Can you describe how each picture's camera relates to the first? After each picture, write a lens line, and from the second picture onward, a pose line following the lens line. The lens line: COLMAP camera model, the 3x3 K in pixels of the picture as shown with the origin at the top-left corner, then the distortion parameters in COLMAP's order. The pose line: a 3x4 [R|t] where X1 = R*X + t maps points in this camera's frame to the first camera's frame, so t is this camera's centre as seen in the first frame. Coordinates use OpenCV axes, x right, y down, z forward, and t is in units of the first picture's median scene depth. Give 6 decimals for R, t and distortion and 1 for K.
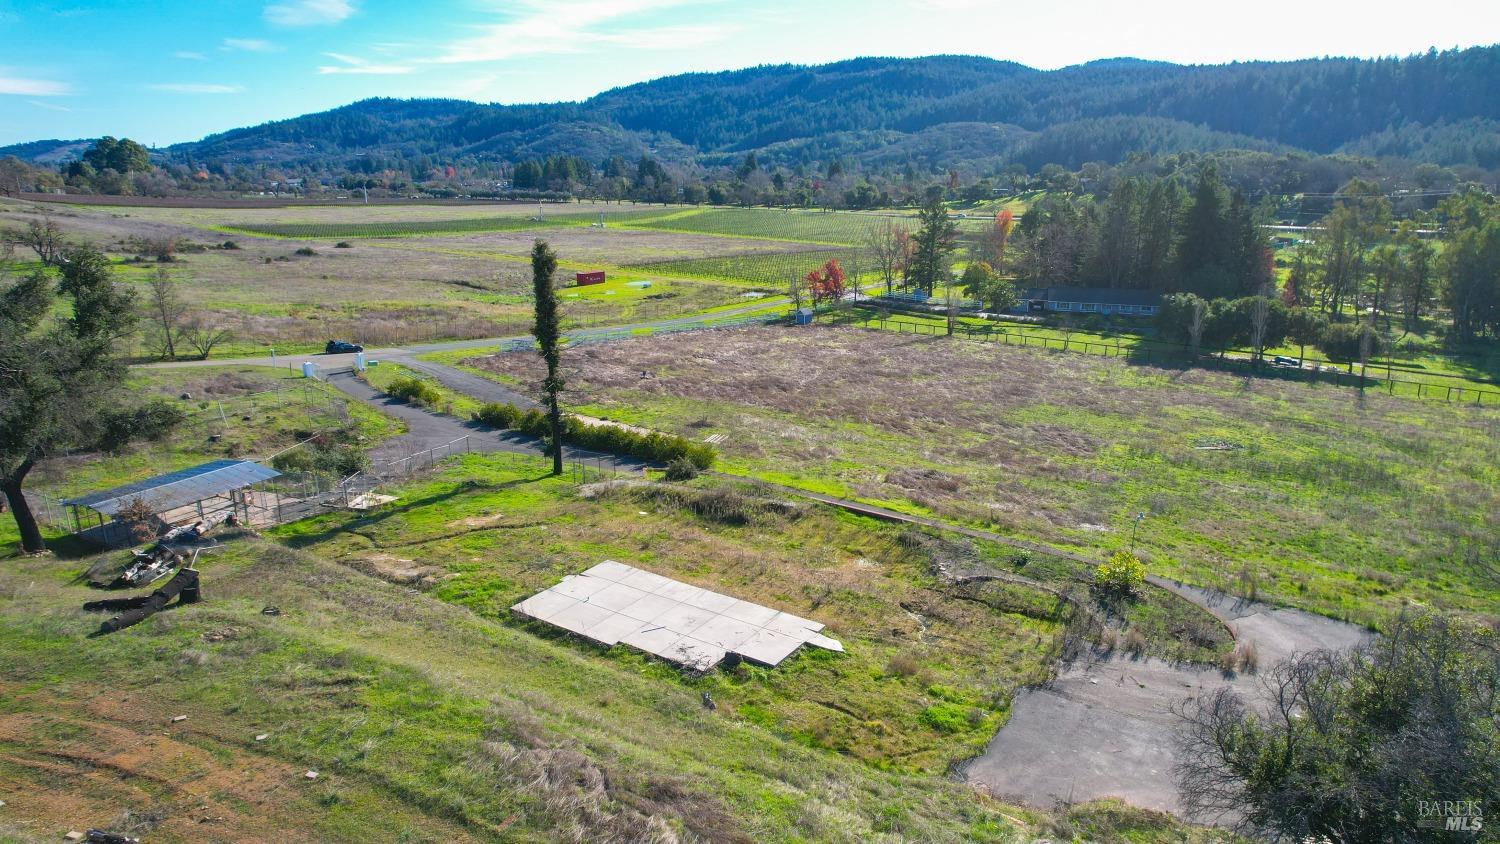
lens RADIAL K [[960.5, 0, 770.2], [0, 960.5, 428.2], [0, 0, 1]] dist [-0.081553, 0.073203]
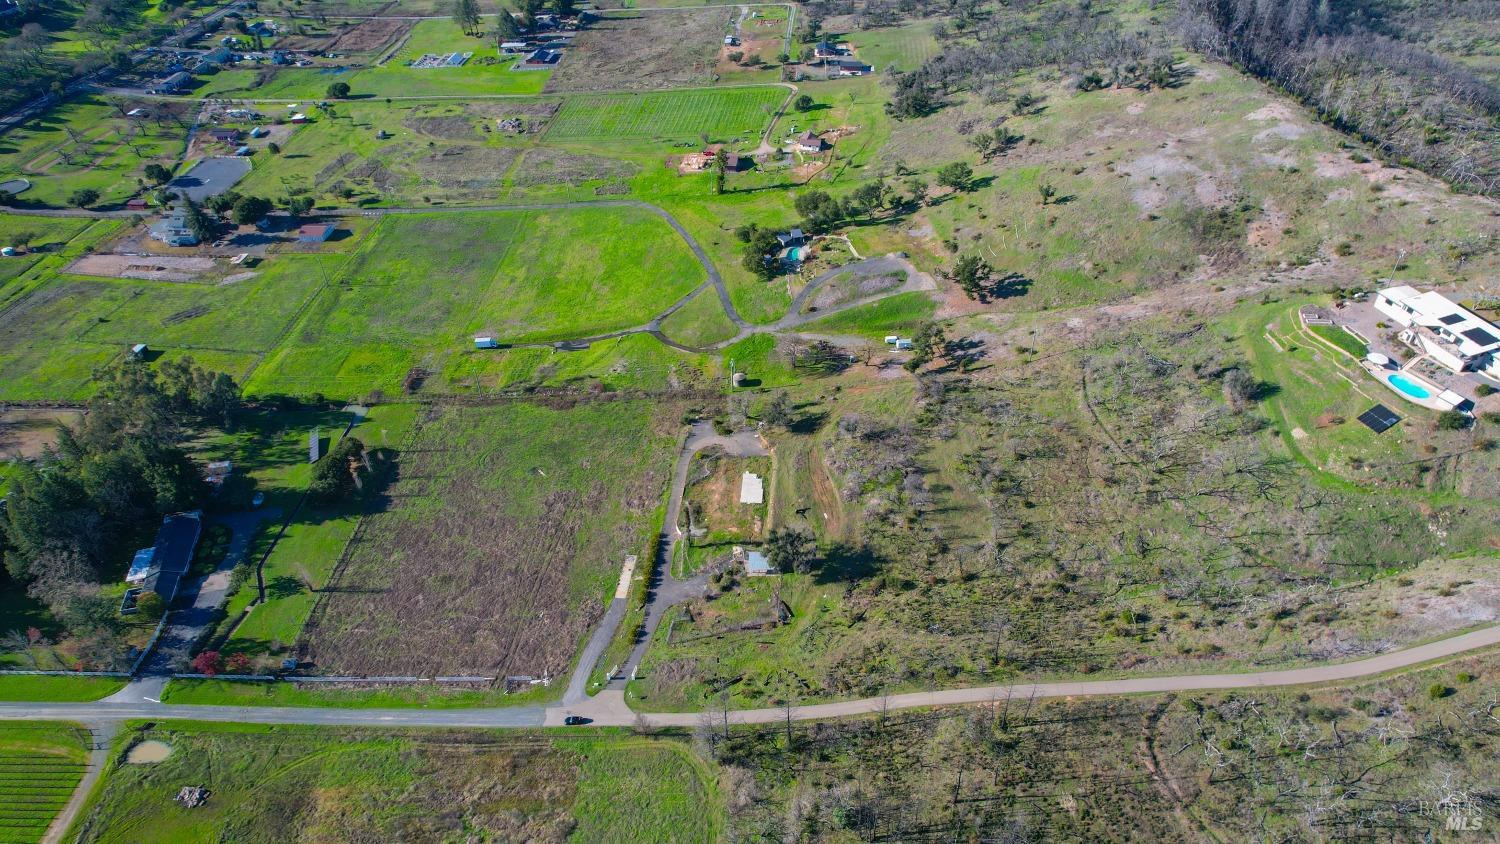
lens RADIAL K [[960.5, 0, 770.2], [0, 960.5, 428.2], [0, 0, 1]] dist [-0.081553, 0.073203]
pose [[-0.501595, -0.540097, 0.675794, -3.309639], [0.247017, 0.659235, 0.710206, -3.562660], [-0.829087, 0.523168, -0.197255, 1.470224]]
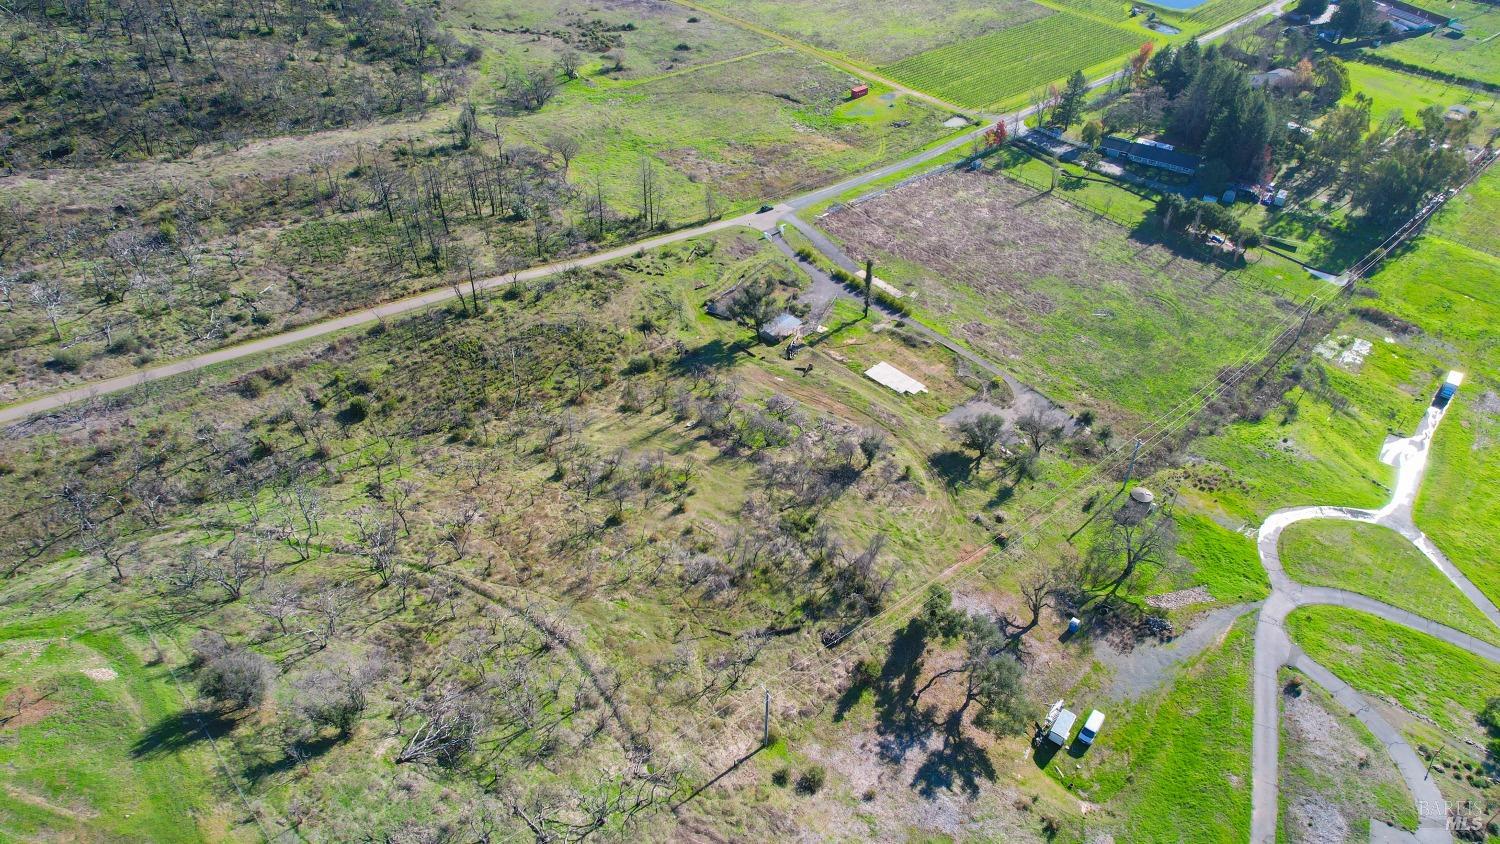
lens RADIAL K [[960.5, 0, 770.2], [0, 960.5, 428.2], [0, 0, 1]] dist [-0.081553, 0.073203]
pose [[0.973388, 0.156844, -0.167080, 0.100437], [-0.071969, 0.901424, 0.426914, -1.232386], [0.217569, -0.403528, 0.888723, -2.740564]]
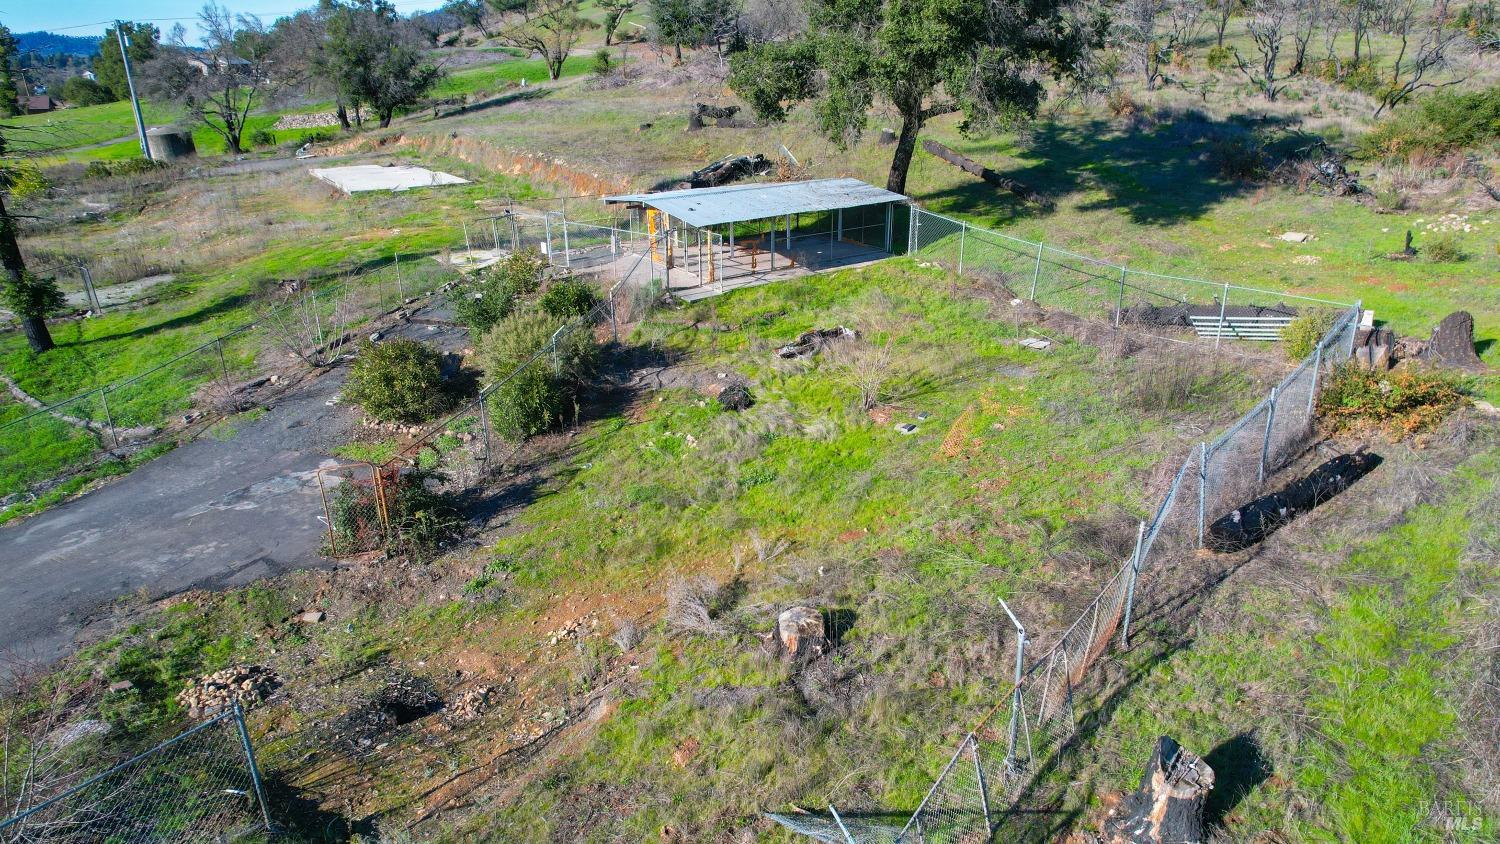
lens RADIAL K [[960.5, 0, 770.2], [0, 960.5, 428.2], [0, 0, 1]] dist [-0.081553, 0.073203]
pose [[-0.919419, -0.144509, 0.365767, -0.821691], [0.108703, 0.800435, 0.589481, -0.172808], [-0.377958, 0.581740, -0.720227, 1.420055]]
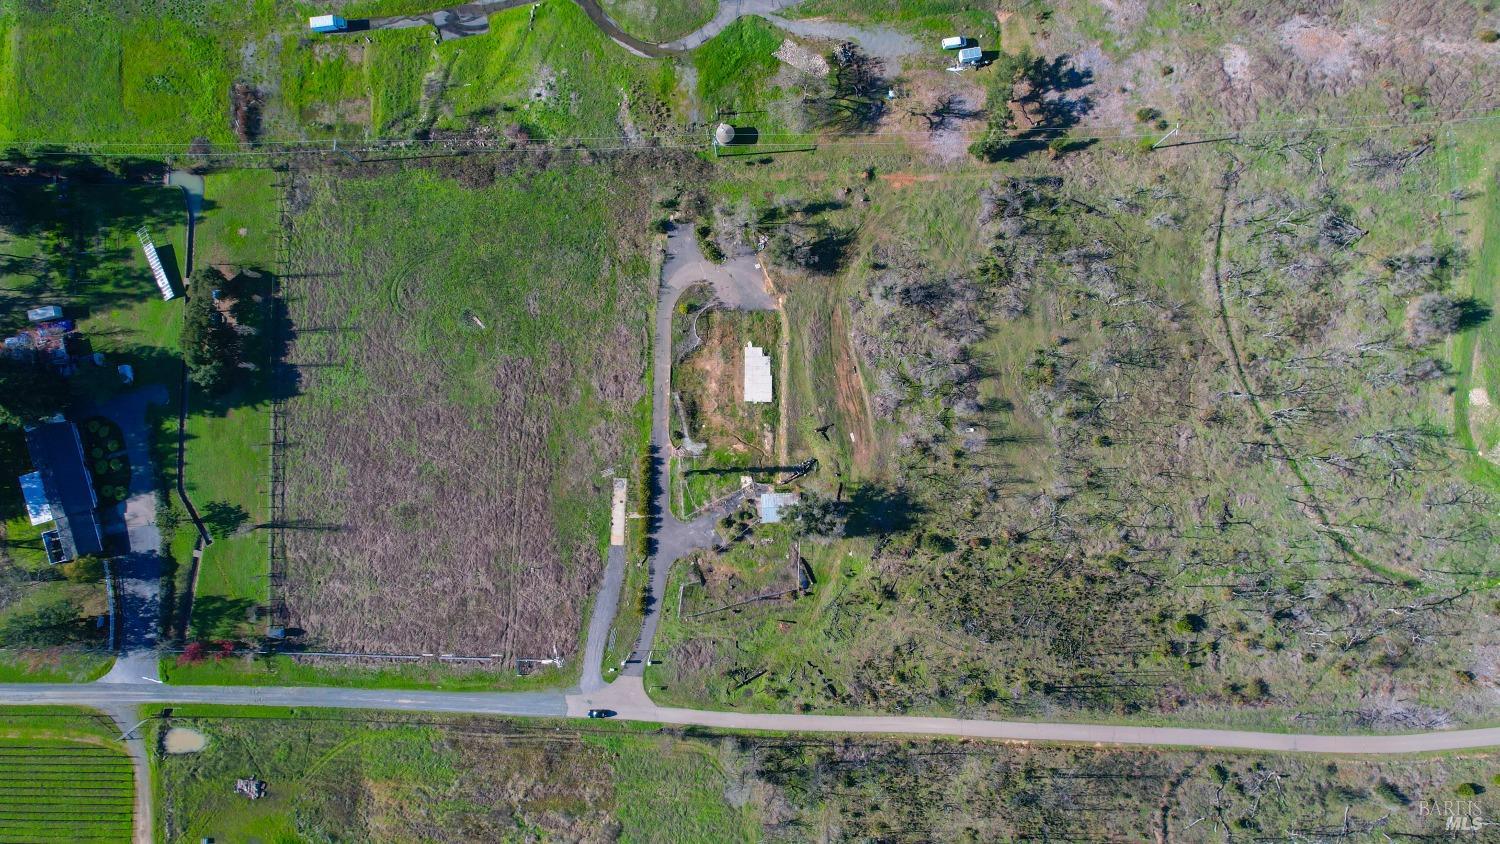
lens RADIAL K [[960.5, 0, 770.2], [0, 960.5, 428.2], [0, 0, 1]] dist [-0.081553, 0.073203]
pose [[-0.537471, -0.843236, 0.008810, -0.322234], [0.226881, -0.134534, 0.964586, -3.625812], [-0.812188, 0.520436, 0.263623, -0.219749]]
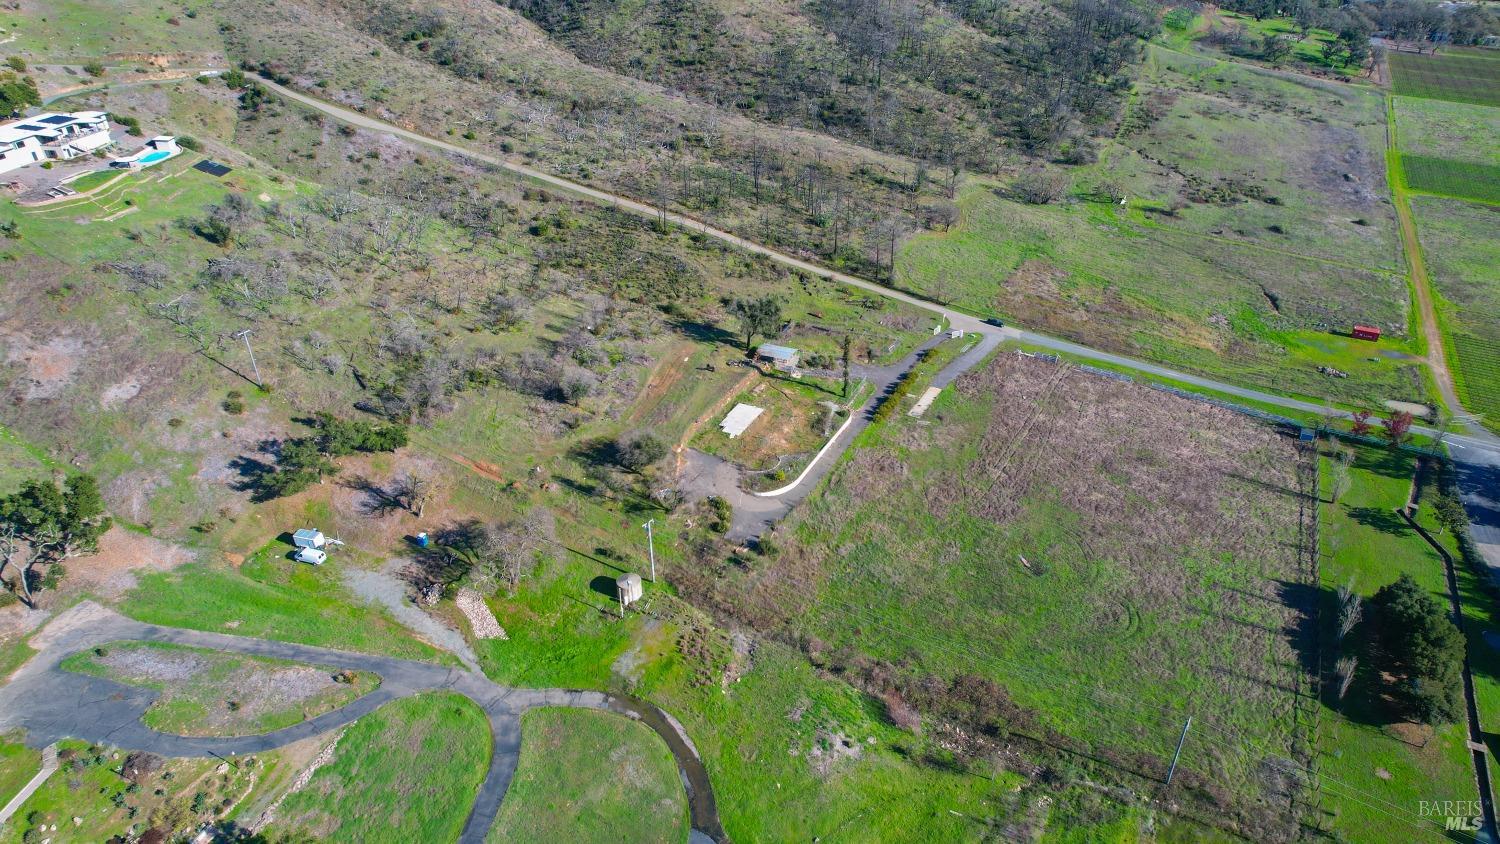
lens RADIAL K [[960.5, 0, 770.2], [0, 960.5, 428.2], [0, 0, 1]] dist [-0.081553, 0.073203]
pose [[0.119119, 0.509385, -0.852254, 3.118049], [-0.265808, 0.843395, 0.466938, -1.592011], [0.956638, 0.170915, 0.235863, -0.021339]]
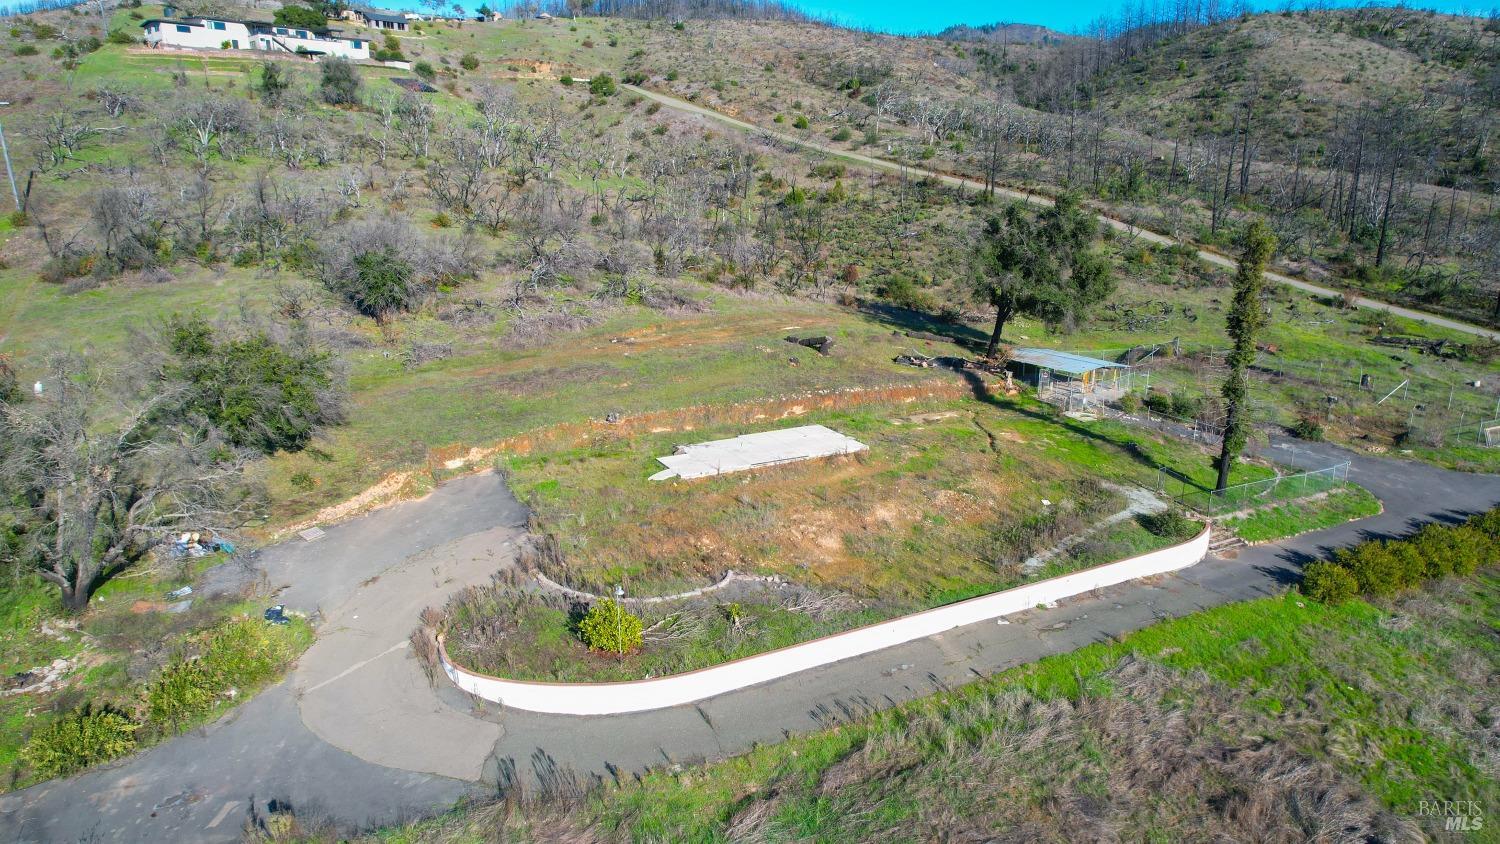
lens RADIAL K [[960.5, 0, 770.2], [0, 960.5, 428.2], [0, 0, 1]] dist [-0.081553, 0.073203]
pose [[-0.490851, 0.224733, -0.841760, 0.781835], [-0.232088, 0.897520, 0.374956, -0.268315], [0.839762, 0.379410, -0.388391, 1.138194]]
